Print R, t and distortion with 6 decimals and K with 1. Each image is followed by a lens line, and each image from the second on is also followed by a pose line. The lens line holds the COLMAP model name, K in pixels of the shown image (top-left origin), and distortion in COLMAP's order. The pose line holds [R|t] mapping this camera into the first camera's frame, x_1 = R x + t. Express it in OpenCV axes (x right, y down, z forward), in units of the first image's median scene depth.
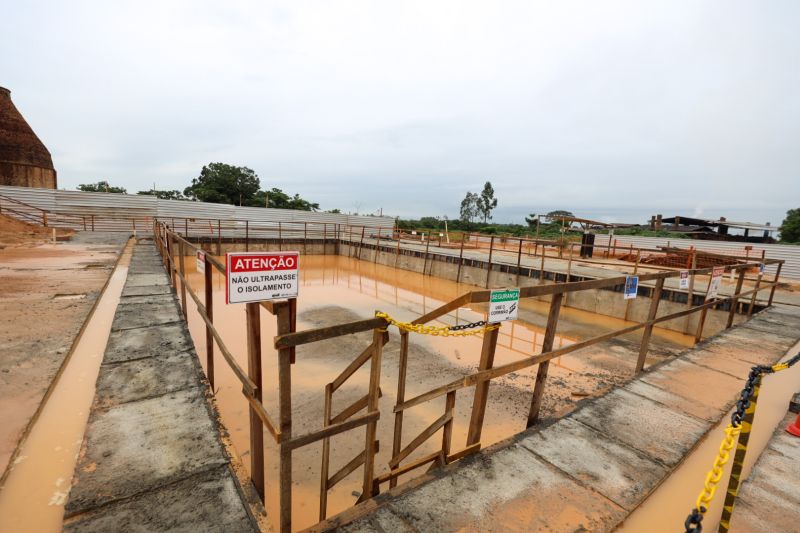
lens RADIAL K [[356.3, 0, 400.0], [0, 356.3, 266.5], [0, 0, 1]] dist [-0.024856, 0.000239]
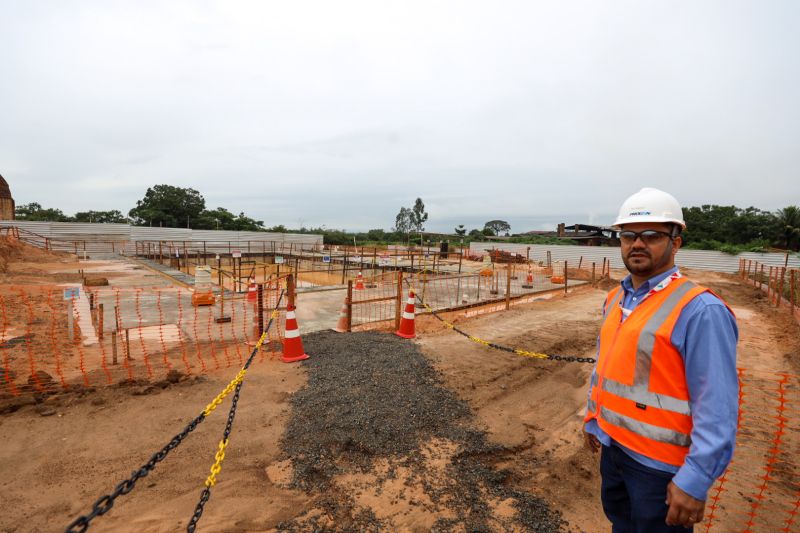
lens RADIAL K [[356.3, 0, 400.0], [0, 356.3, 266.5], [0, 0, 1]] dist [-0.024856, 0.000239]
pose [[0.990428, -0.039725, 0.132191, 0.034009], [0.044013, 0.998590, -0.029672, 0.010727], [-0.130825, 0.035206, 0.990780, -0.115068]]
